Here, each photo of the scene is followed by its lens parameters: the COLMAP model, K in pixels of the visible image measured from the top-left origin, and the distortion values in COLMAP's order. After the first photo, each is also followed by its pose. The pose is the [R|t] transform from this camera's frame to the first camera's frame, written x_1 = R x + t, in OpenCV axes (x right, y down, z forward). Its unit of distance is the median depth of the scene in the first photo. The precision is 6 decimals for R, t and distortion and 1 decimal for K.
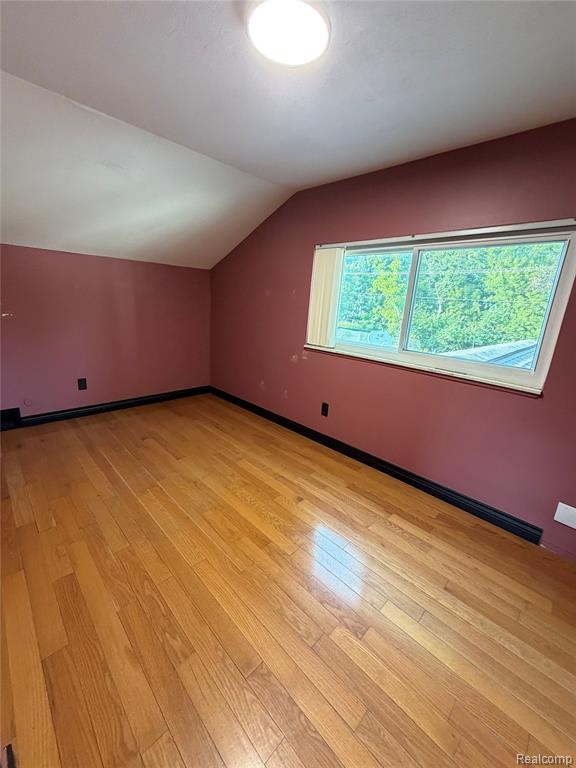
lens RADIAL K [[307.4, 0, 288.4], [0, 307.4, 380.8], [0, 0, 1]] dist [0.000273, -0.000120]
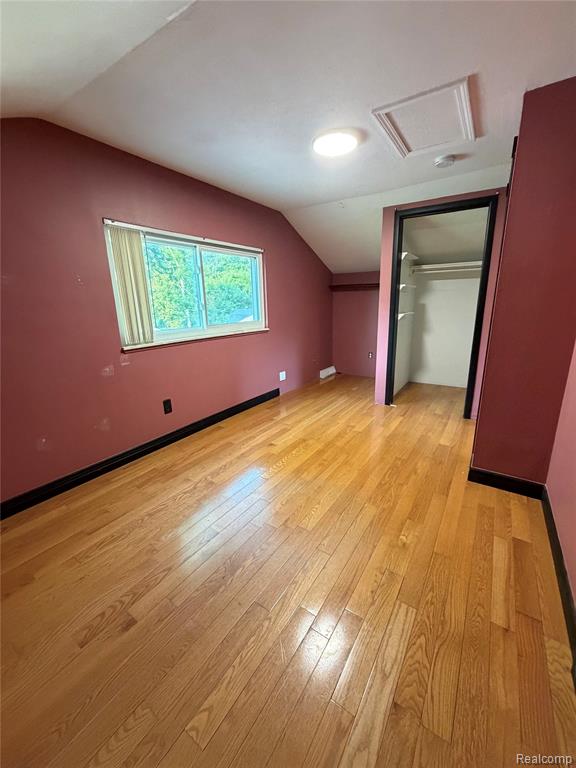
lens RADIAL K [[307.4, 0, 288.4], [0, 307.4, 380.8], [0, 0, 1]] dist [0.000273, -0.000120]
pose [[-0.196559, -0.307643, 0.930978, -0.854608], [0.251376, 0.901954, 0.351126, -0.227890], [-0.947721, 0.303043, -0.099953, 0.761849]]
